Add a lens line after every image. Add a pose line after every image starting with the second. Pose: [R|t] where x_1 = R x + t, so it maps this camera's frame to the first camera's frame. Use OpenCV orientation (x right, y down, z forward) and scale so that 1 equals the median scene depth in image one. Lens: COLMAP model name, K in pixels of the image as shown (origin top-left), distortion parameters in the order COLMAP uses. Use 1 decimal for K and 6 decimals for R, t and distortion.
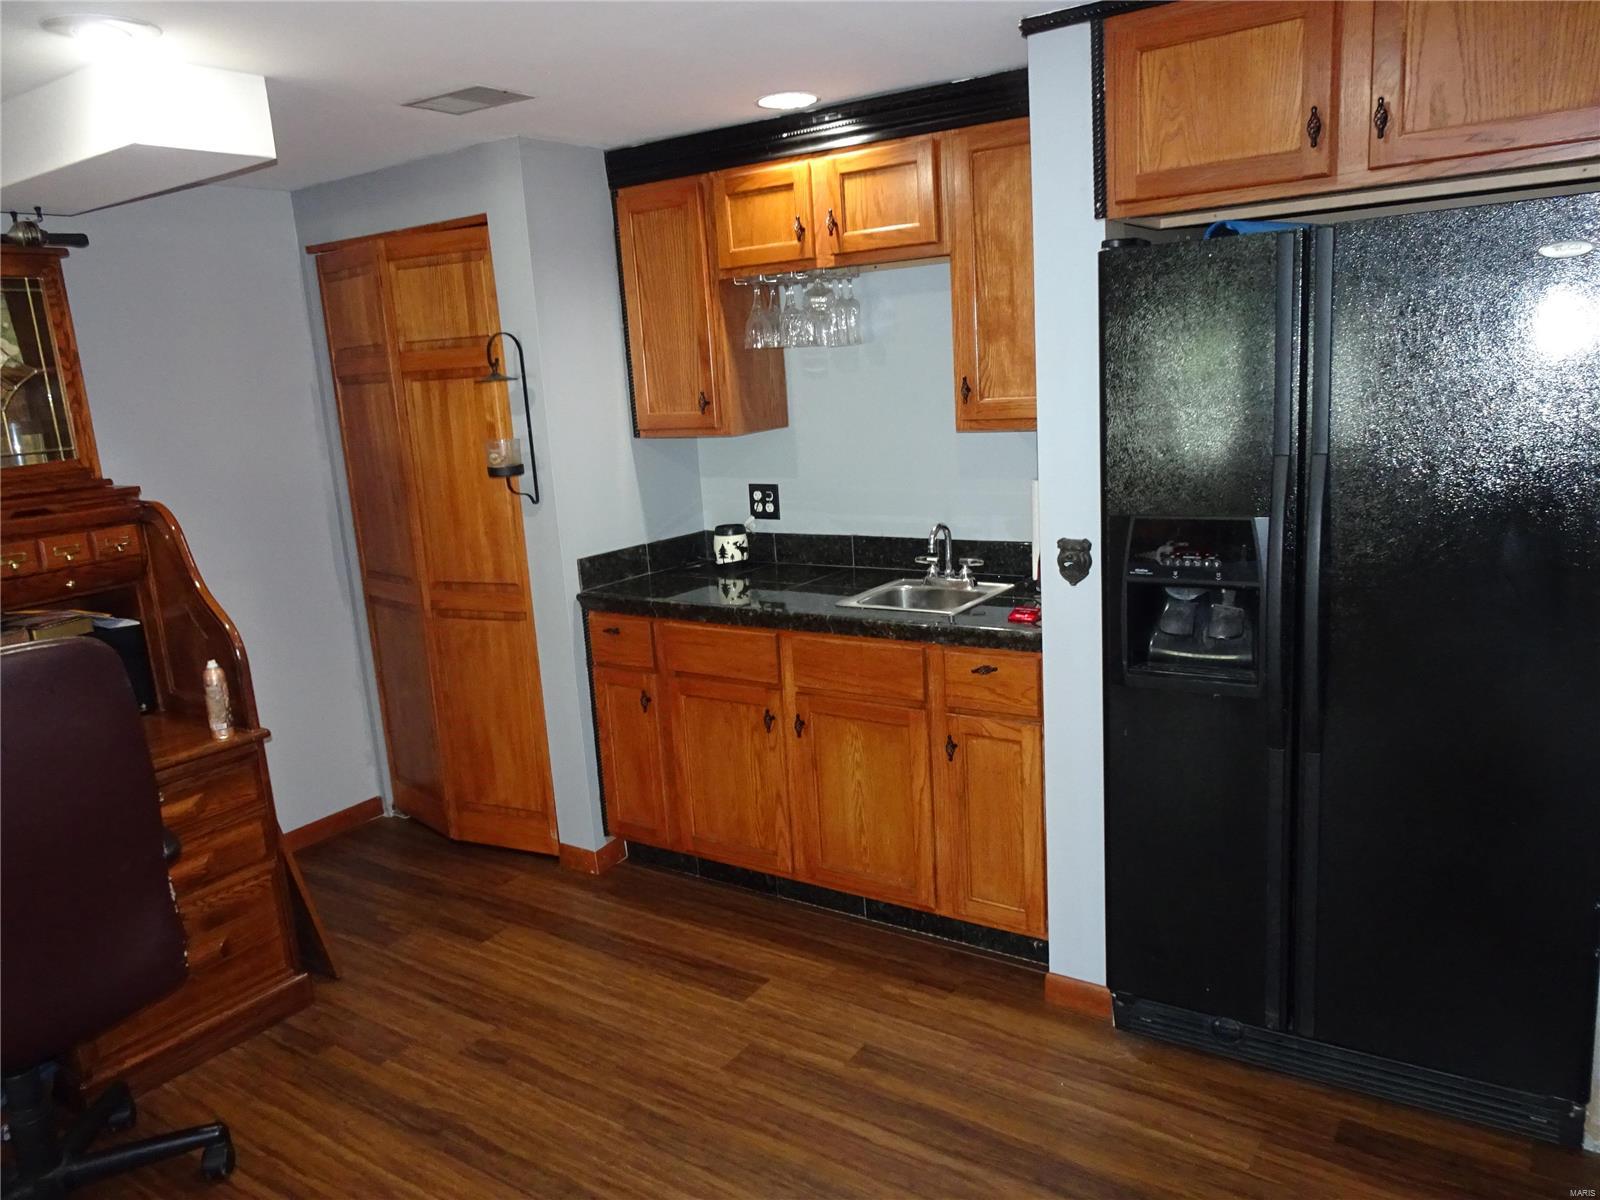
lens RADIAL K [[1141.3, 0, 799.0], [0, 1141.3, 599.4], [0, 0, 1]] dist [0.011607, -0.004147]
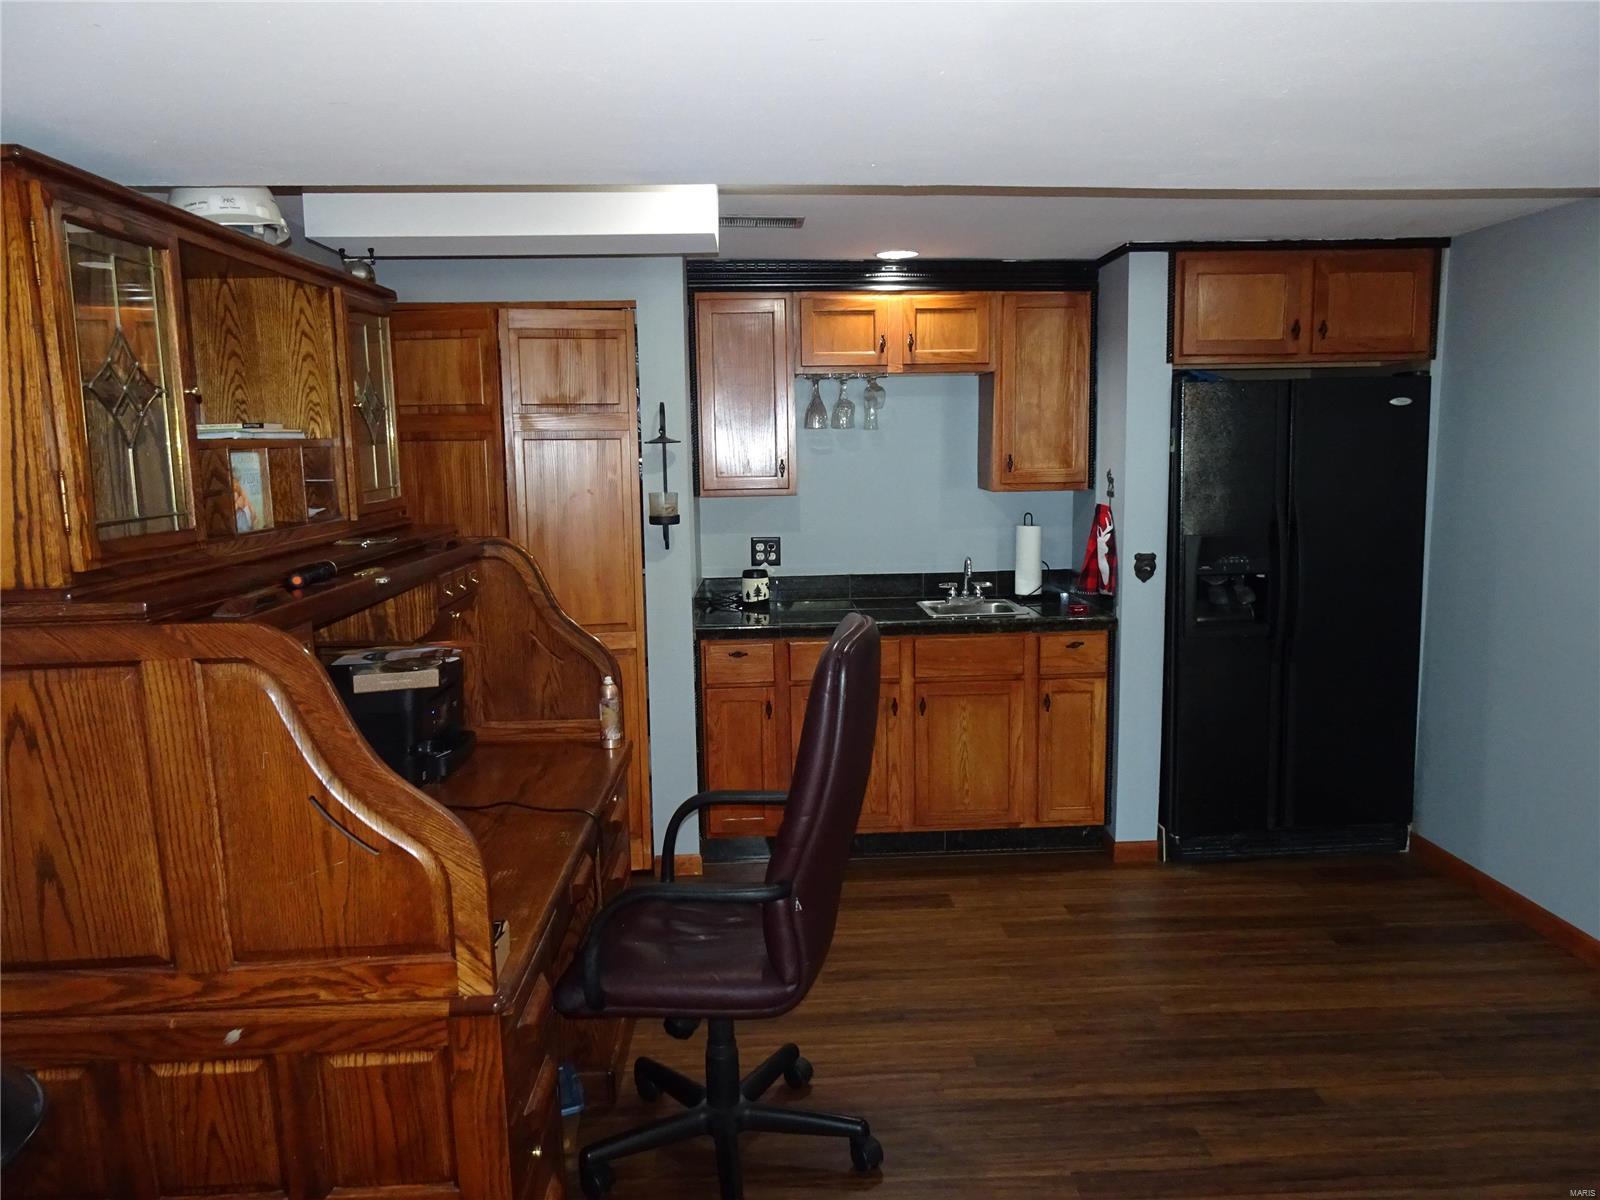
lens RADIAL K [[1141.3, 0, 803.9], [0, 1141.3, 600.7], [0, 0, 1]] dist [0.011607, -0.004147]
pose [[0.798271, -0.032412, 0.601426, -0.931684], [0.089169, 0.993907, -0.064790, 0.062753], [-0.595662, 0.105349, 0.796297, 0.002746]]
